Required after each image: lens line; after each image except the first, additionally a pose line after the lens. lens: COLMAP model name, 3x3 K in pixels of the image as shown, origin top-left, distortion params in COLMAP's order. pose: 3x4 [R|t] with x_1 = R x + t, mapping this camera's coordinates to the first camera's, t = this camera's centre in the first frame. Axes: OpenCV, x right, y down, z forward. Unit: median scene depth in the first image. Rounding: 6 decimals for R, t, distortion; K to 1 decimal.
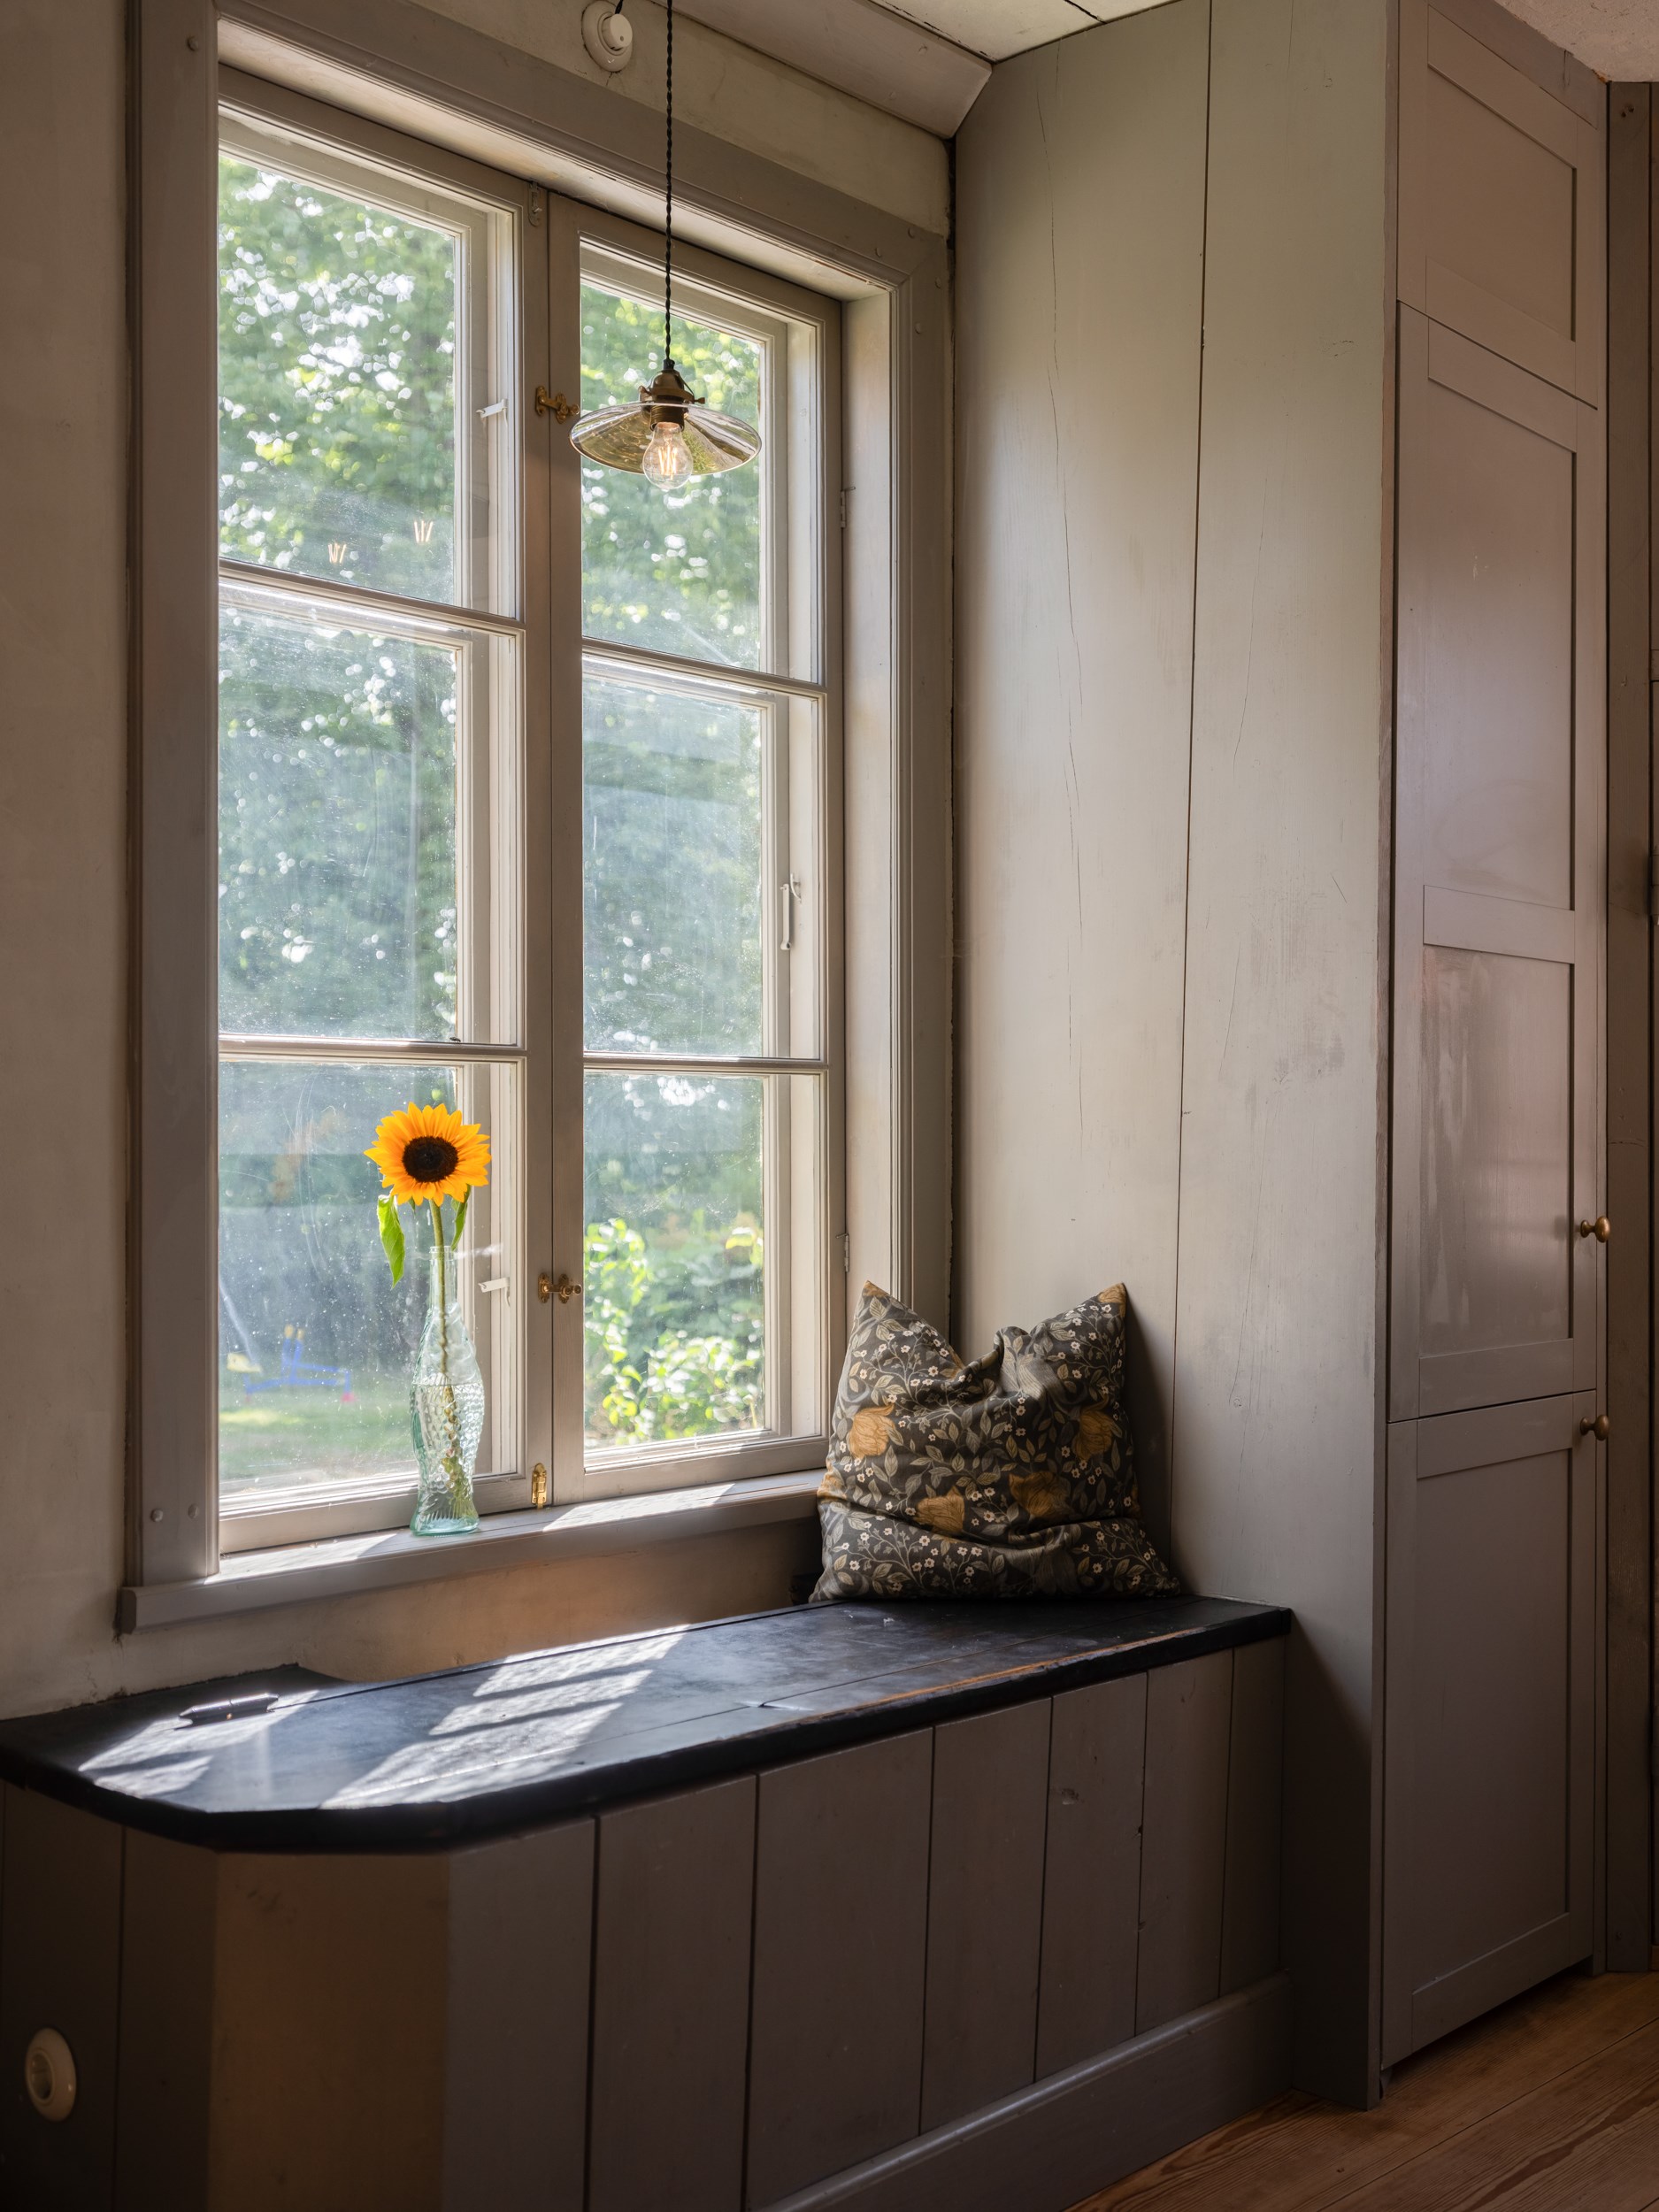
lens RADIAL K [[2420.8, 0, 726.0], [0, 2420.8, 1108.4], [0, 0, 1]] dist [0.012887, -0.015790]
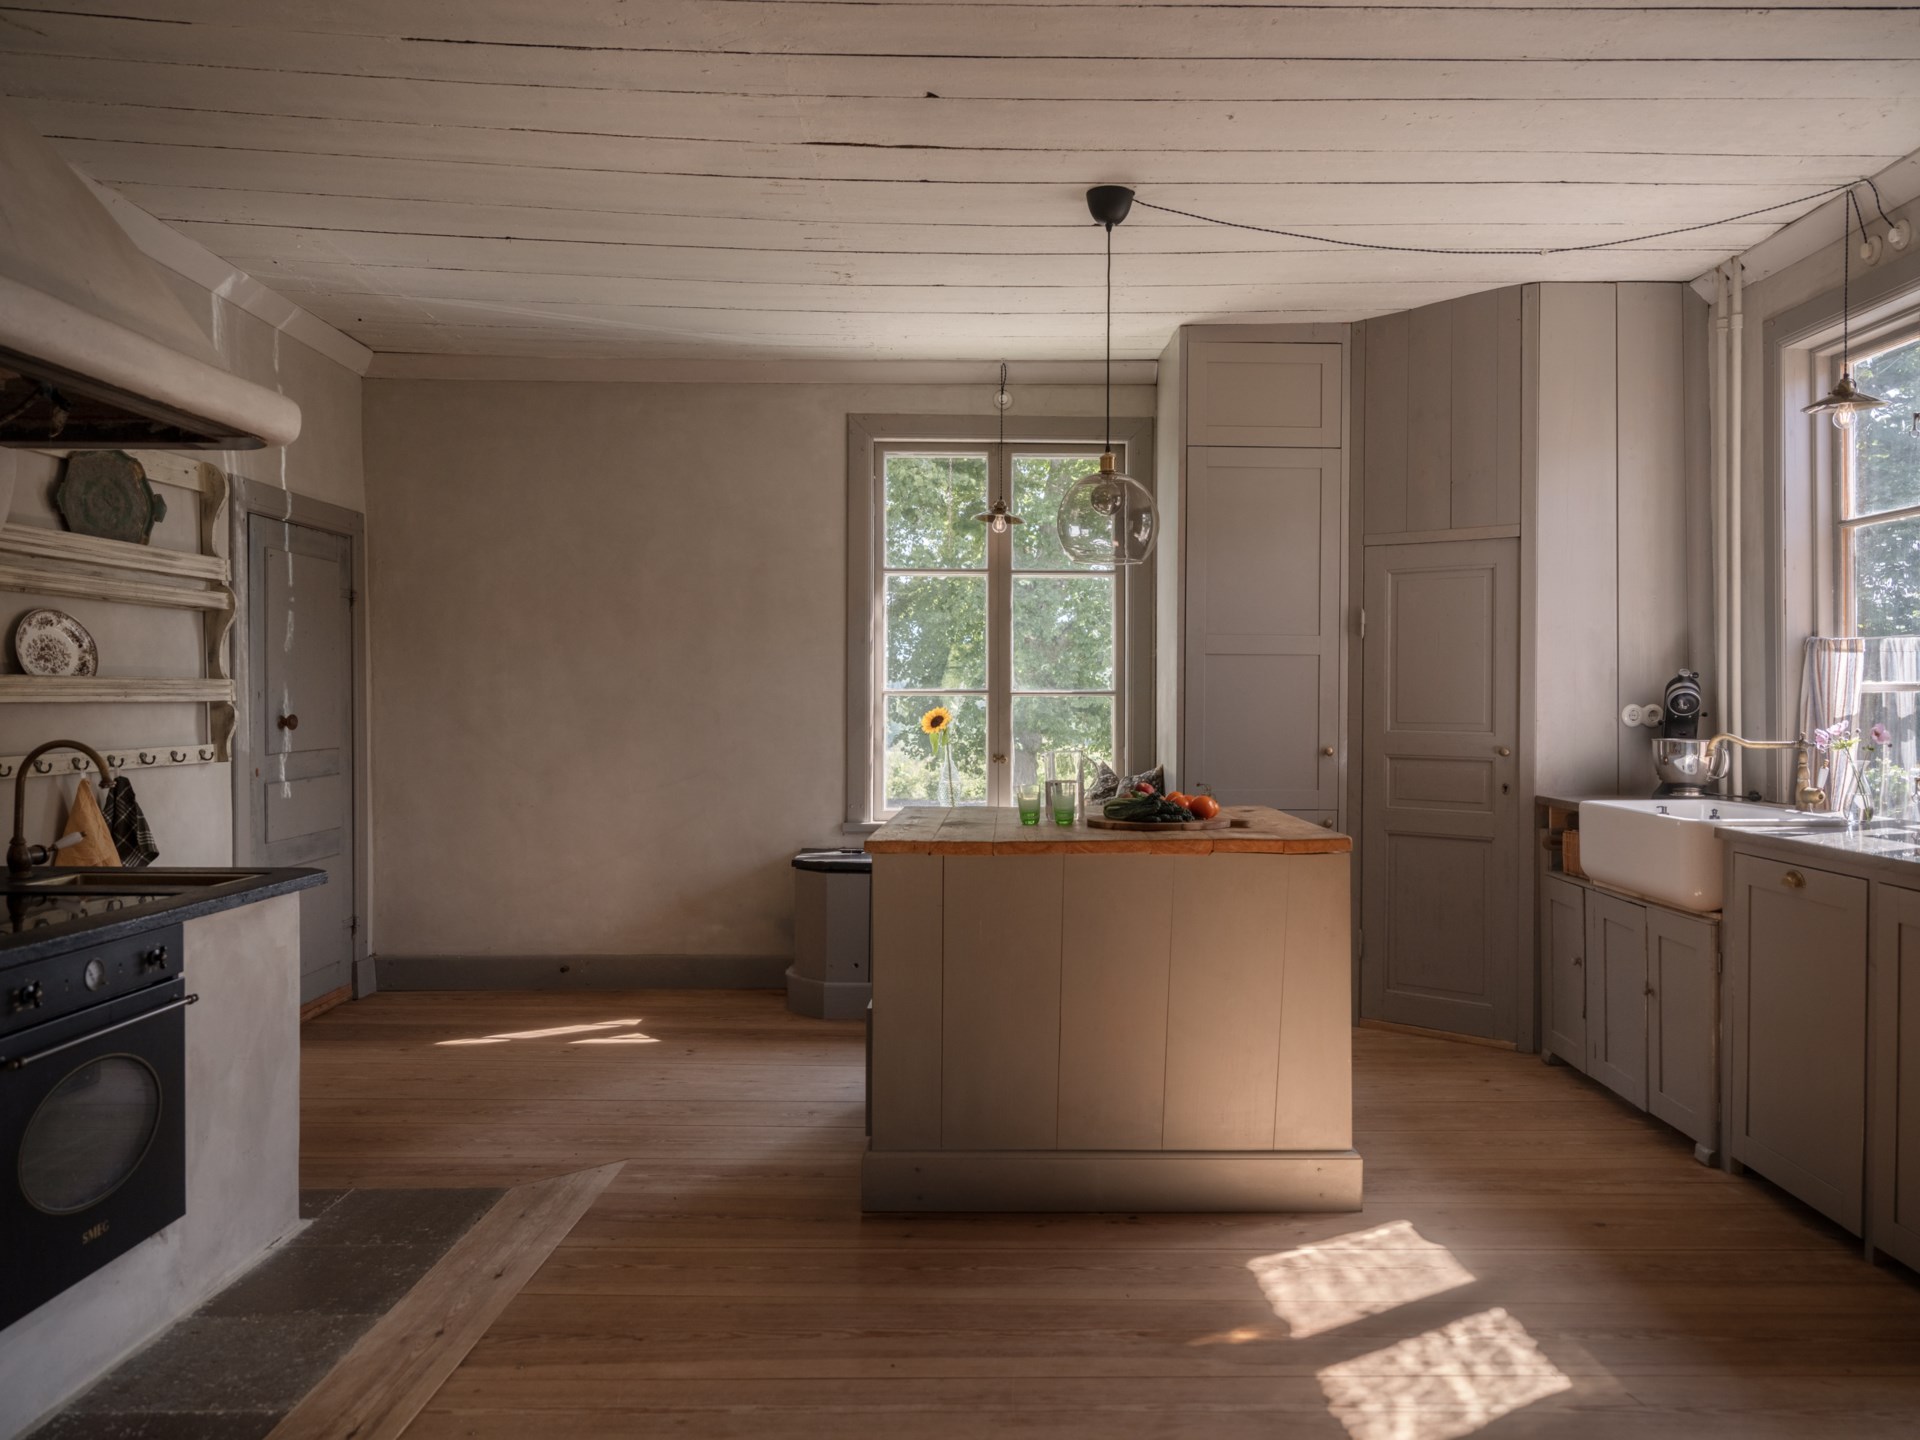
lens RADIAL K [[1669.7, 0, 1039.3], [0, 1669.7, 673.2], [0, 0, 1]] dist [0.010475, 0.002060]
pose [[0.692725, -0.012746, -0.721089, 1.715292], [0.003638, 0.999893, -0.014179, -0.014720], [0.721193, 0.007199, 0.692697, -0.623280]]
